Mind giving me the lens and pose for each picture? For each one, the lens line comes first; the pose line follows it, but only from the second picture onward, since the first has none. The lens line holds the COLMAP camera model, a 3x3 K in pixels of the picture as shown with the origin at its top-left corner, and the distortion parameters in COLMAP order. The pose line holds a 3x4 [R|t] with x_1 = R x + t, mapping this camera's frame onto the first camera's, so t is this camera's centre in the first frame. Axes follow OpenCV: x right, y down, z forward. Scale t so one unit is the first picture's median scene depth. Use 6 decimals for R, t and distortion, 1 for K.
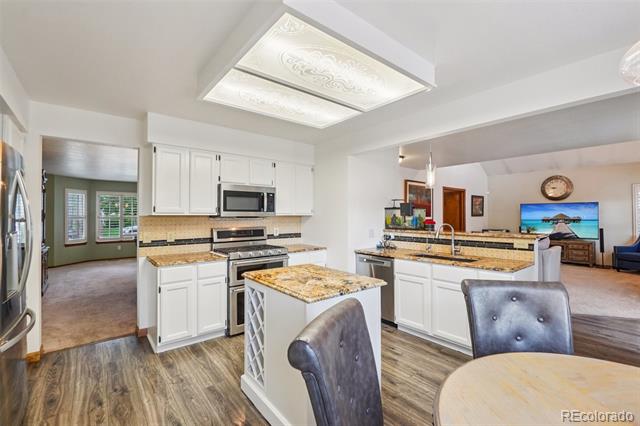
lens RADIAL K [[282.7, 0, 319.2], [0, 282.7, 213.5], [0, 0, 1]] dist [0.000943, -0.000033]
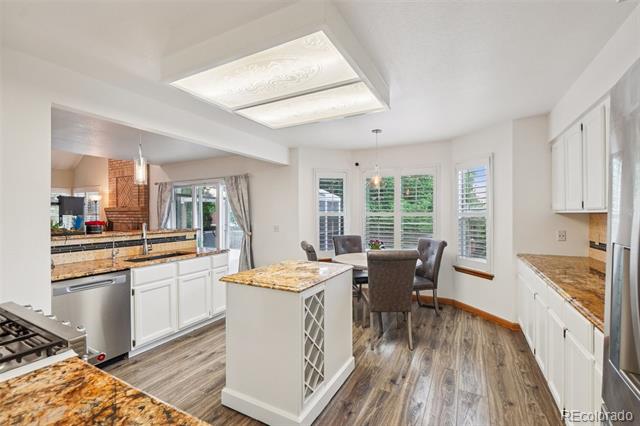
lens RADIAL K [[282.7, 0, 318.7], [0, 282.7, 216.5], [0, 0, 1]] dist [0.000943, -0.000033]
pose [[-0.390460, -0.005507, 0.920603, -0.640628], [-0.002764, 0.999985, 0.004810, 0.007328], [-0.920616, -0.000667, -0.390469, 0.802308]]
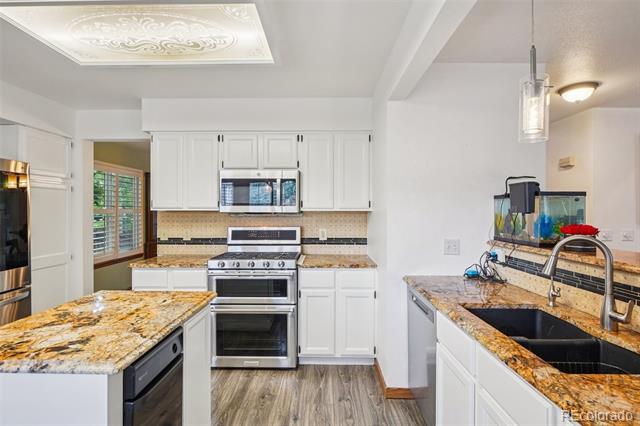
lens RADIAL K [[329.3, 0, 318.3], [0, 329.3, 210.4], [0, 0, 1]] dist [-0.001482, -0.000894]
pose [[0.764710, 0.001227, -0.644373, 0.444026], [0.002289, 0.999987, 0.004620, 0.001877], [0.644371, -0.005007, 0.764697, 0.459560]]
